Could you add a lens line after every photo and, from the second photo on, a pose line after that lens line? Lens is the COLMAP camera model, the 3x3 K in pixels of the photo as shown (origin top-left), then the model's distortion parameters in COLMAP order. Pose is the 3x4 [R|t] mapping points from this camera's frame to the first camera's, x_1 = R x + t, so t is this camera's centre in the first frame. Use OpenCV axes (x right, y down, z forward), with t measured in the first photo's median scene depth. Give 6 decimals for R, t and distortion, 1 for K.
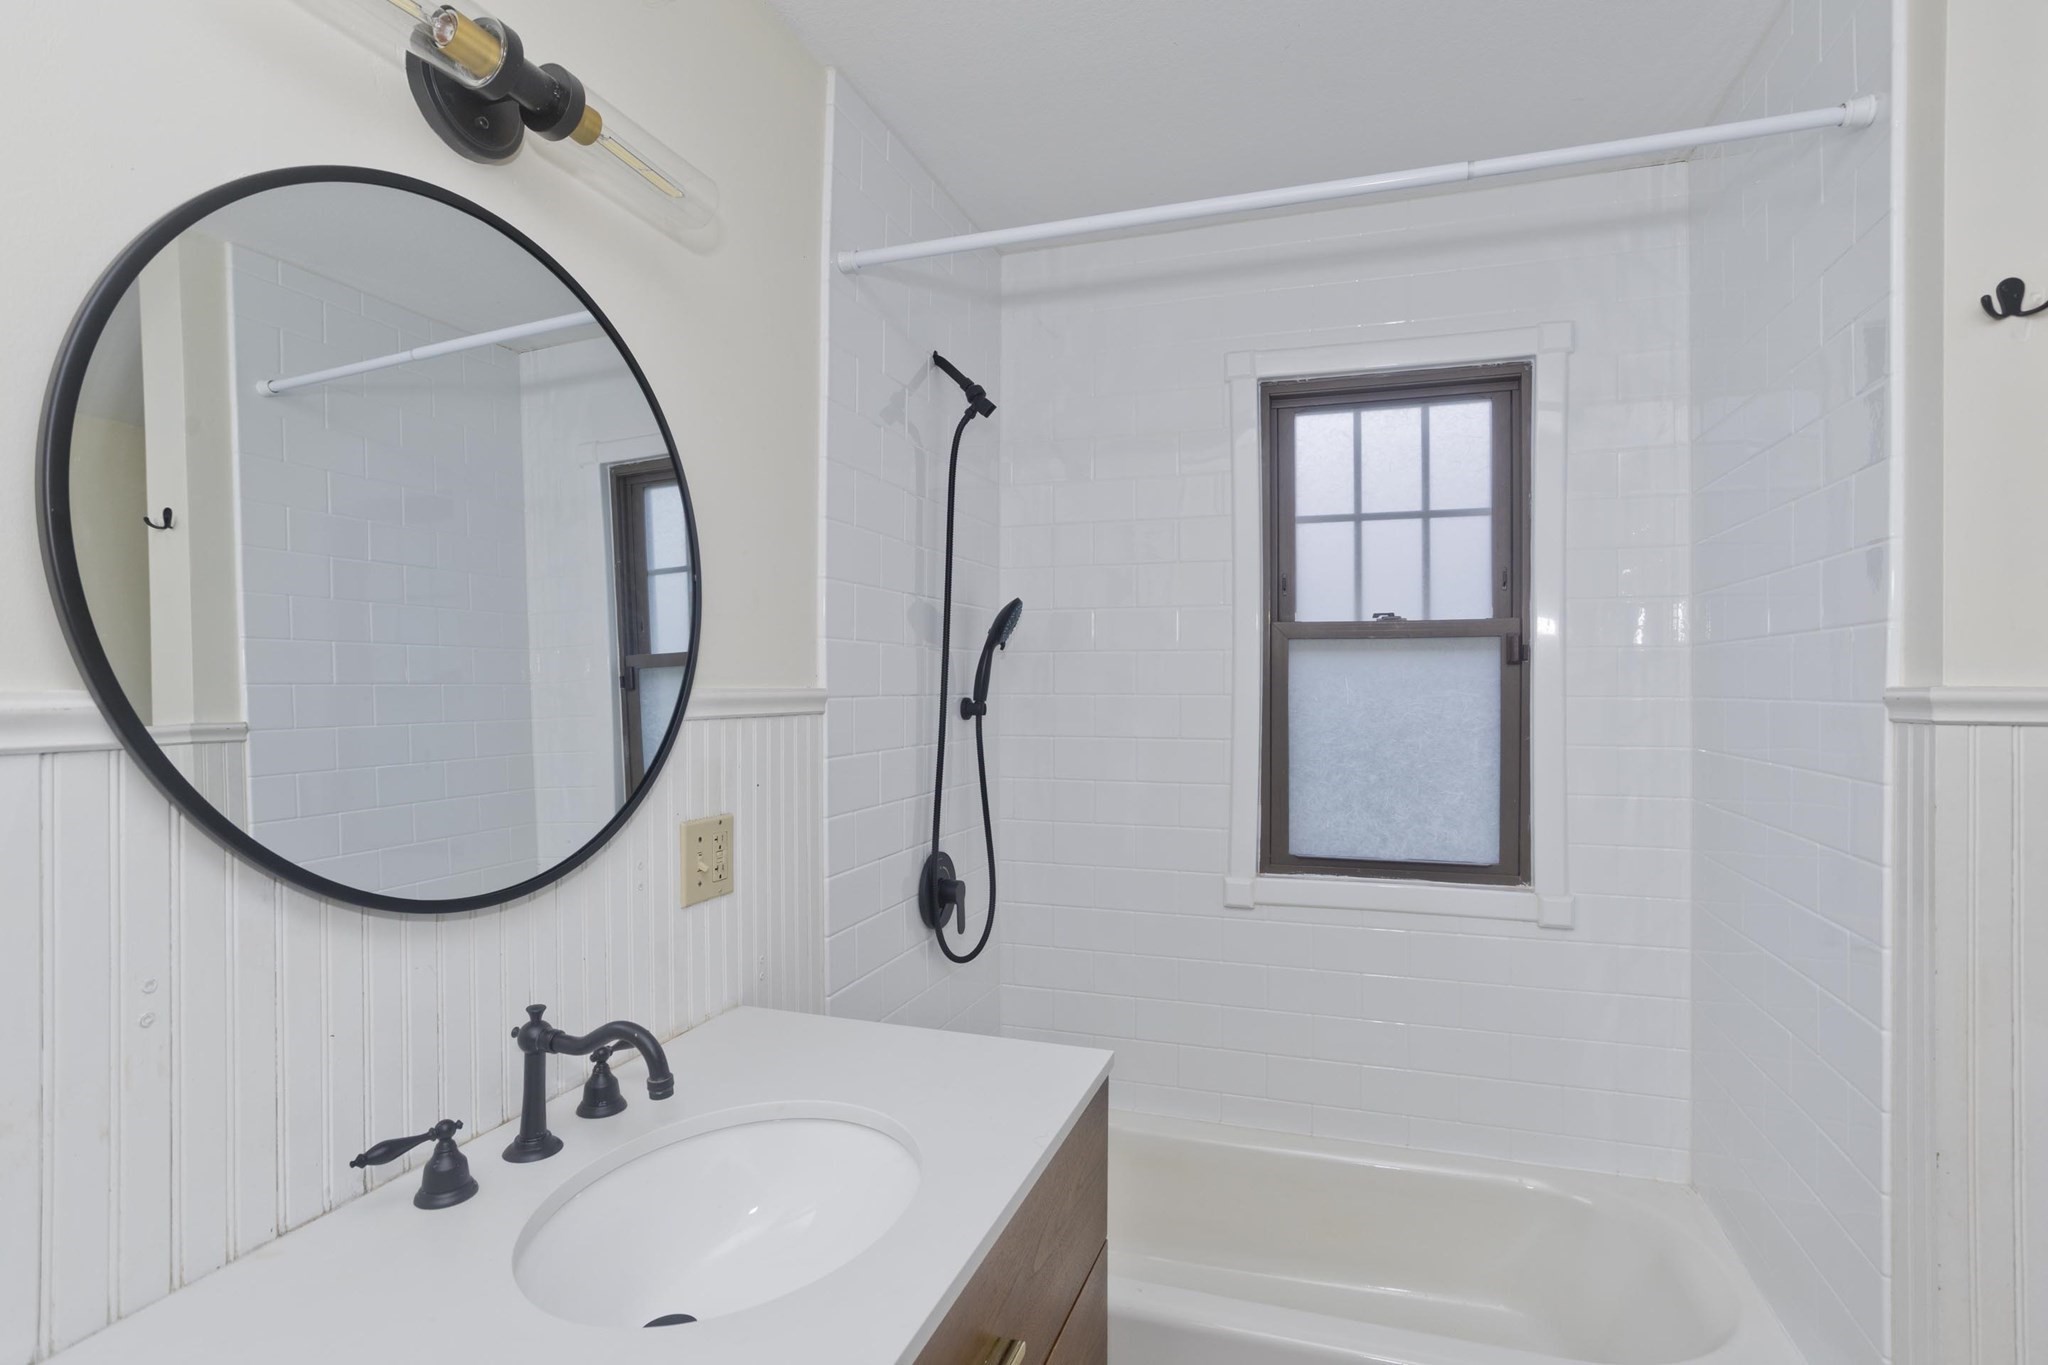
lens RADIAL K [[1010.2, 0, 1037.3], [0, 1010.2, 685.8], [0, 0, 1]] dist [-0.056823, 0.033682]
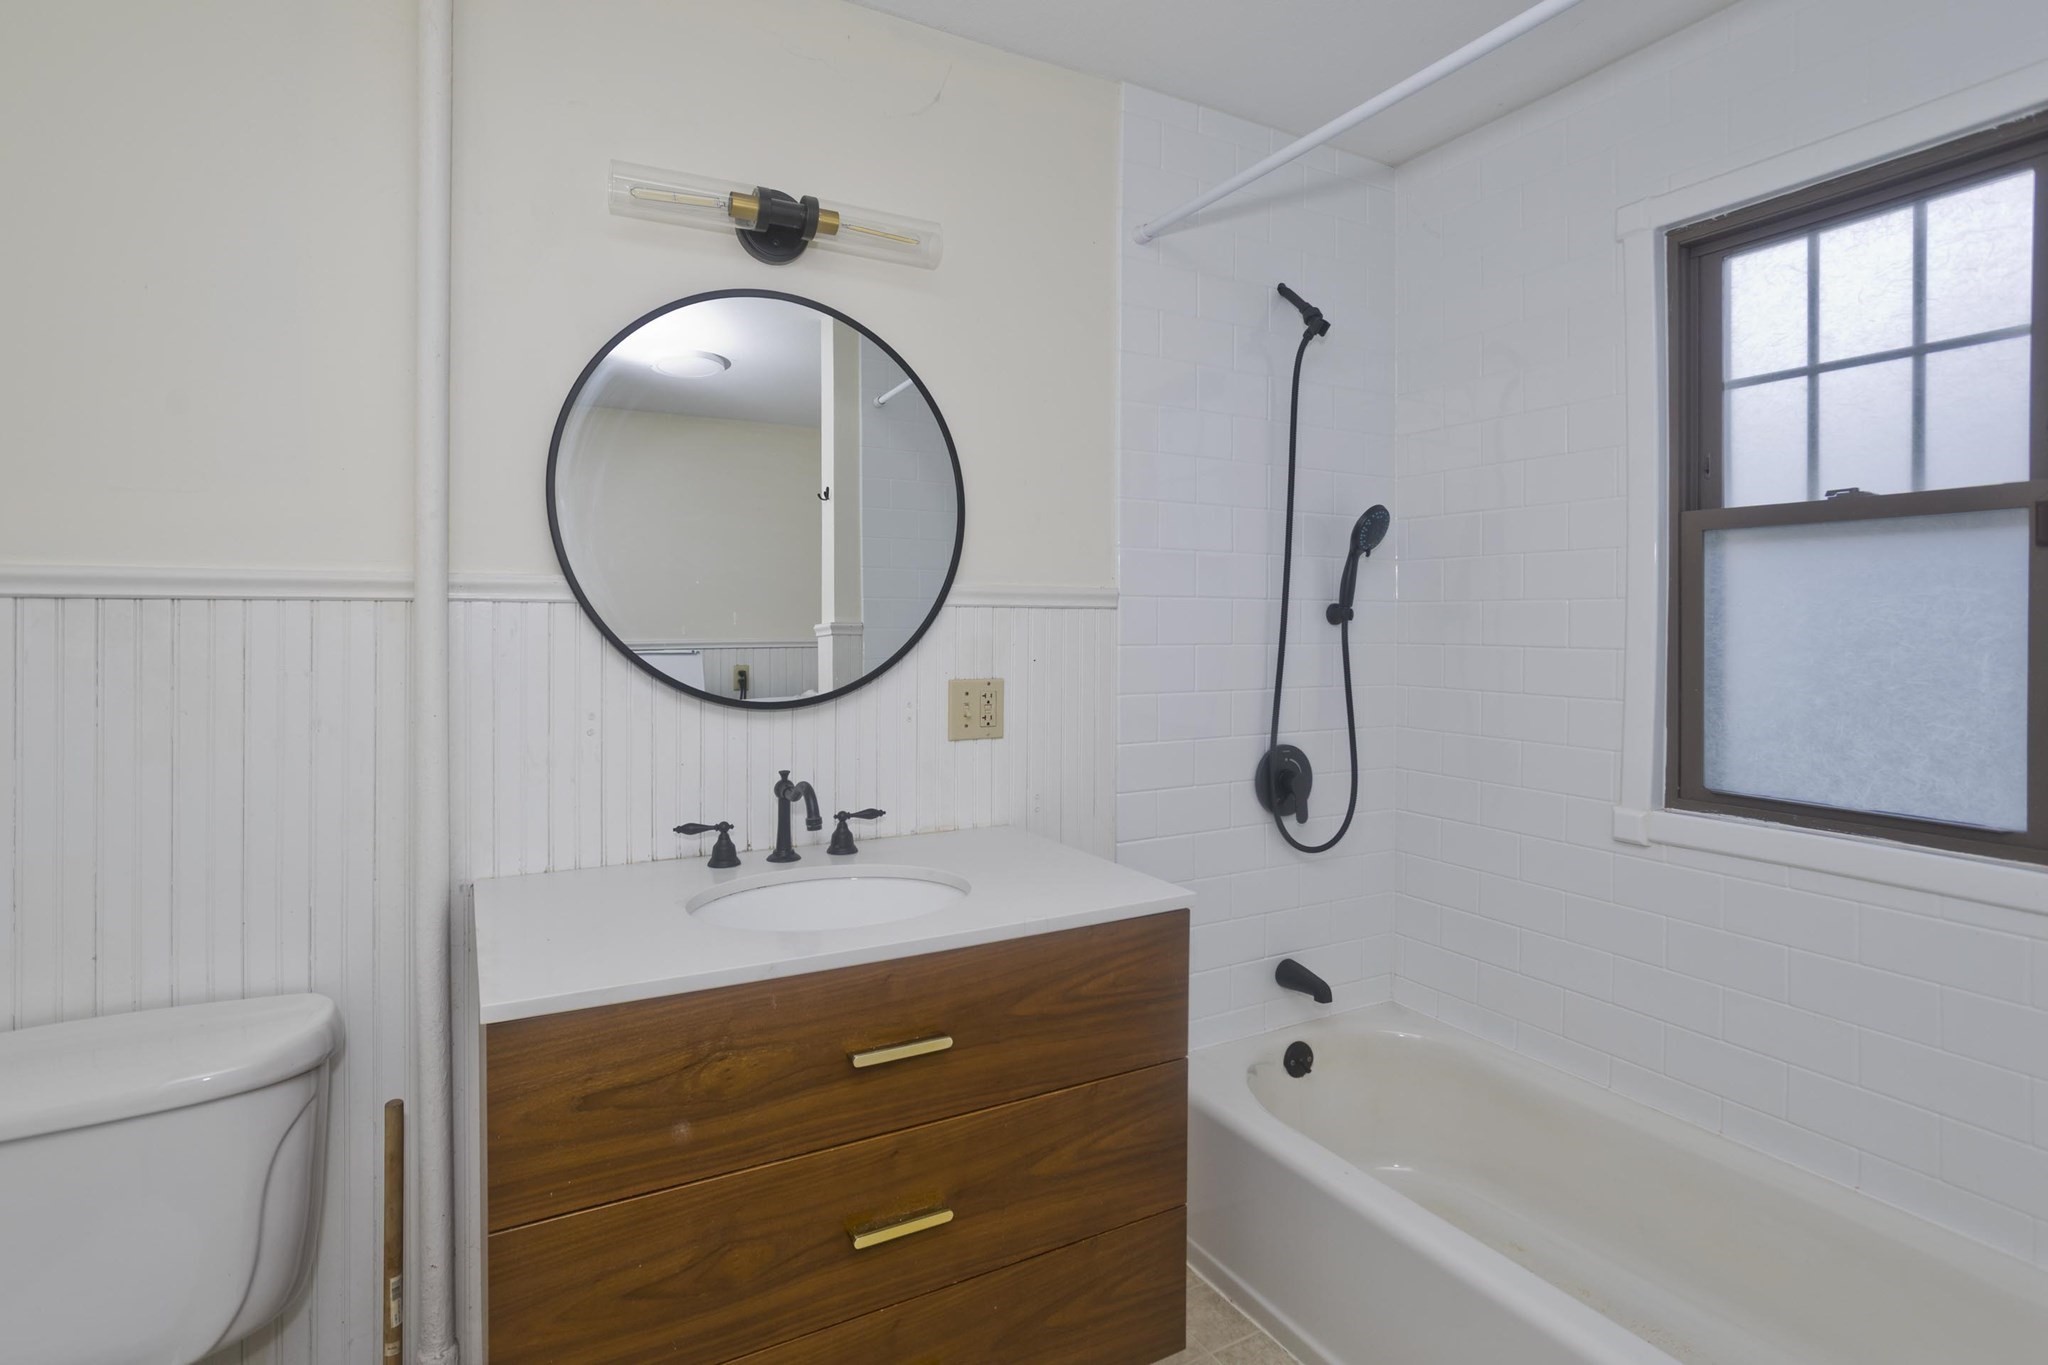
lens RADIAL K [[987.0, 0, 1000.7], [0, 987.0, 613.6], [0, 0, 1]] dist [-0.050427, 0.031866]
pose [[0.740361, -0.001789, -0.672207, 0.373354], [-0.003505, 0.999973, -0.006522, 0.031215], [0.672200, 0.007184, 0.740335, 0.013931]]
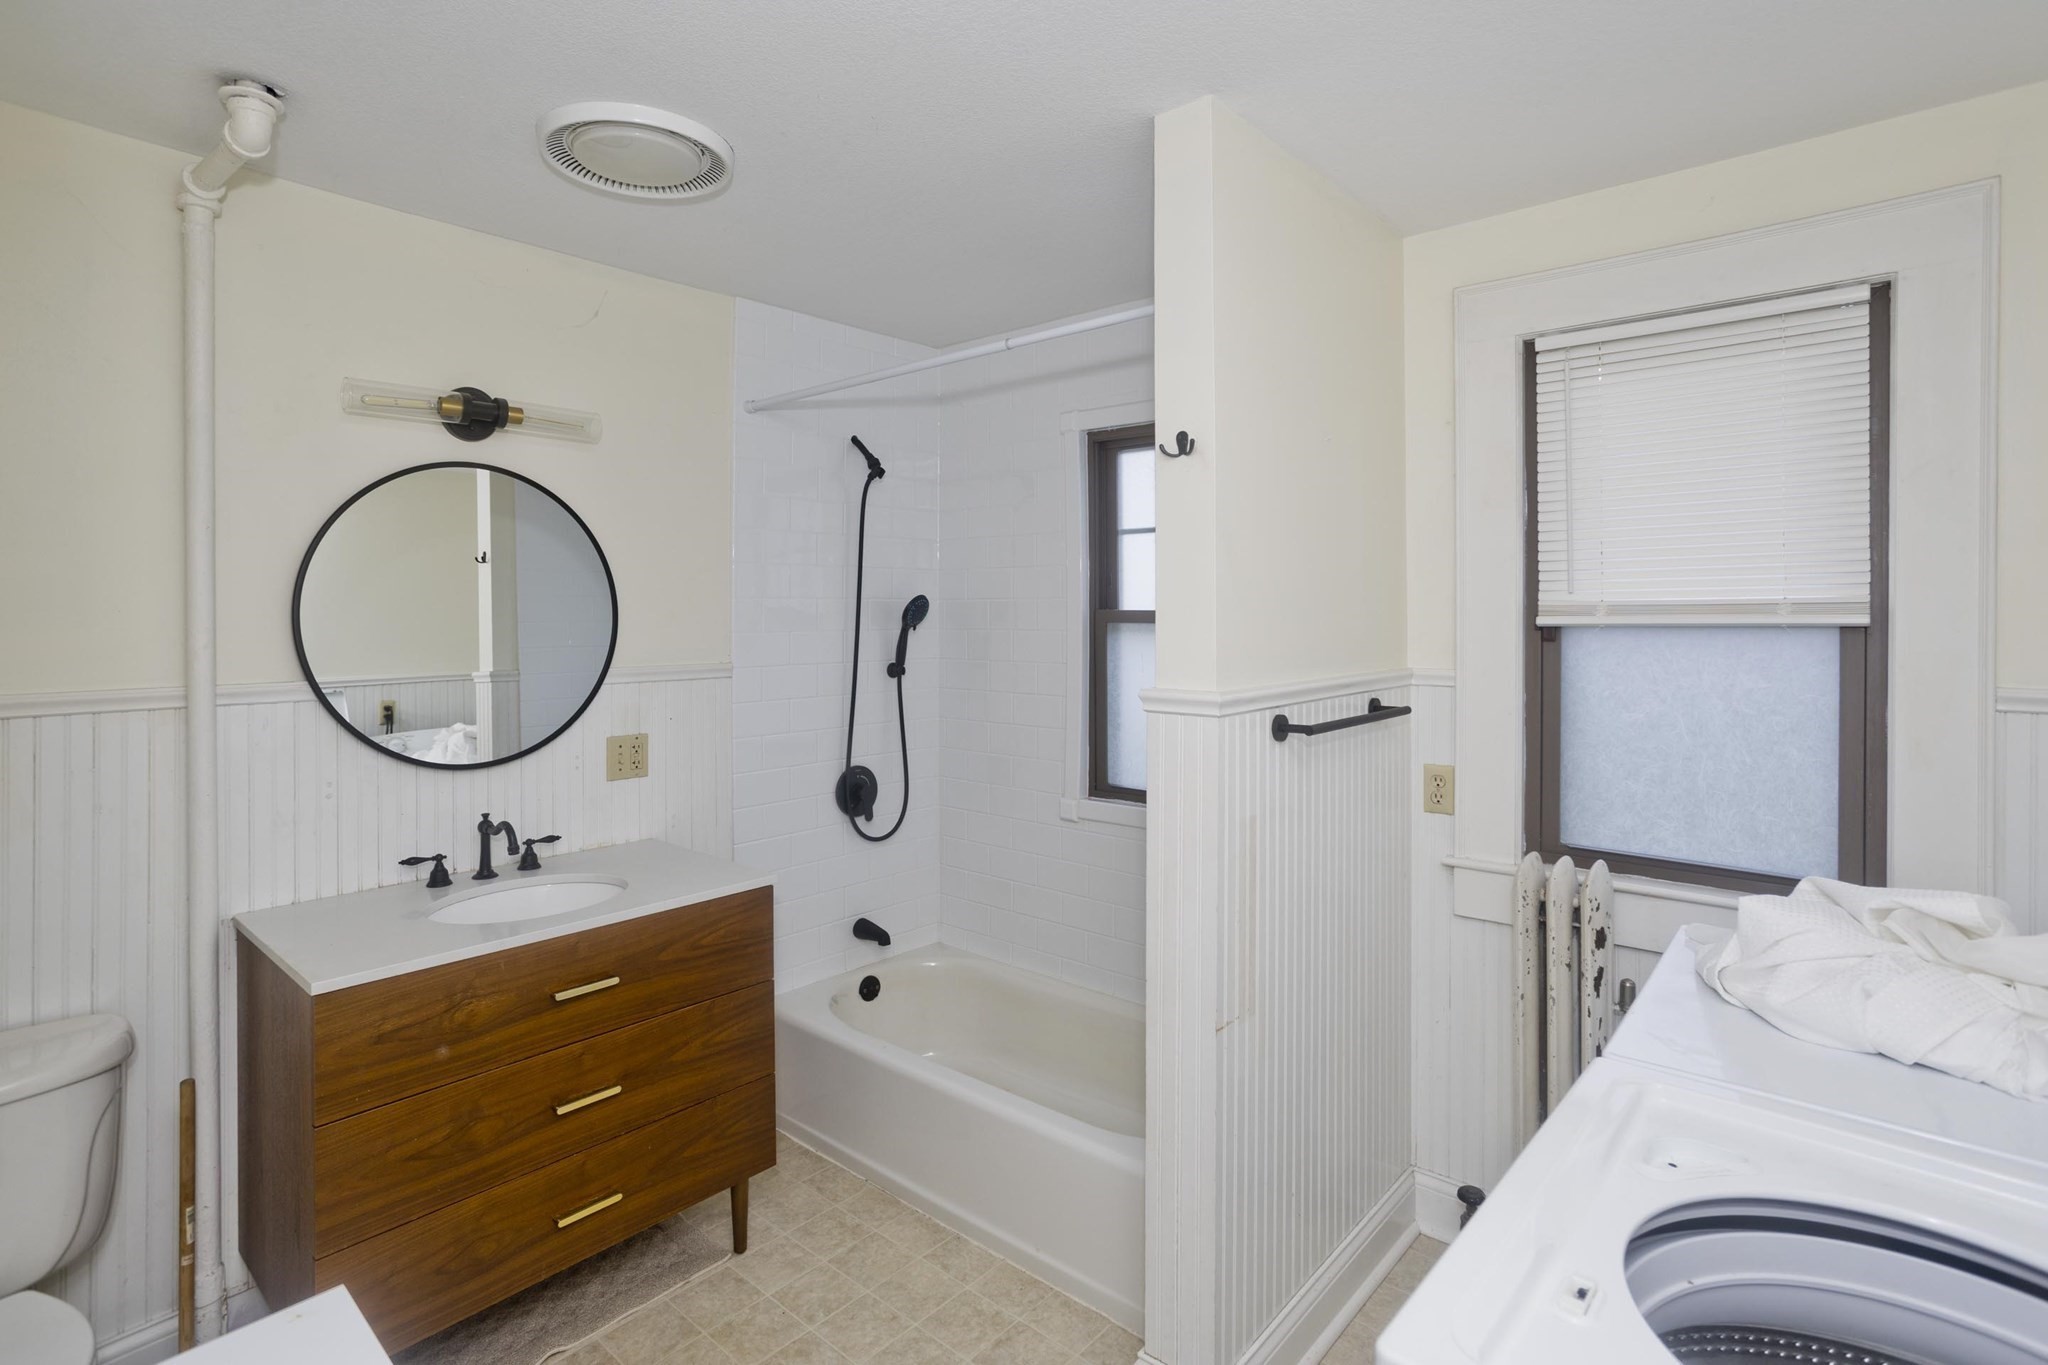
lens RADIAL K [[951.2, 0, 959.6], [0, 951.2, 620.2], [0, 0, 1]] dist [-0.022895, 0.000789]
pose [[0.916723, -0.001786, -0.399520, 0.599600], [0.002419, 0.999996, 0.001081, -0.054175], [0.399516, -0.001958, 0.916724, -0.246247]]
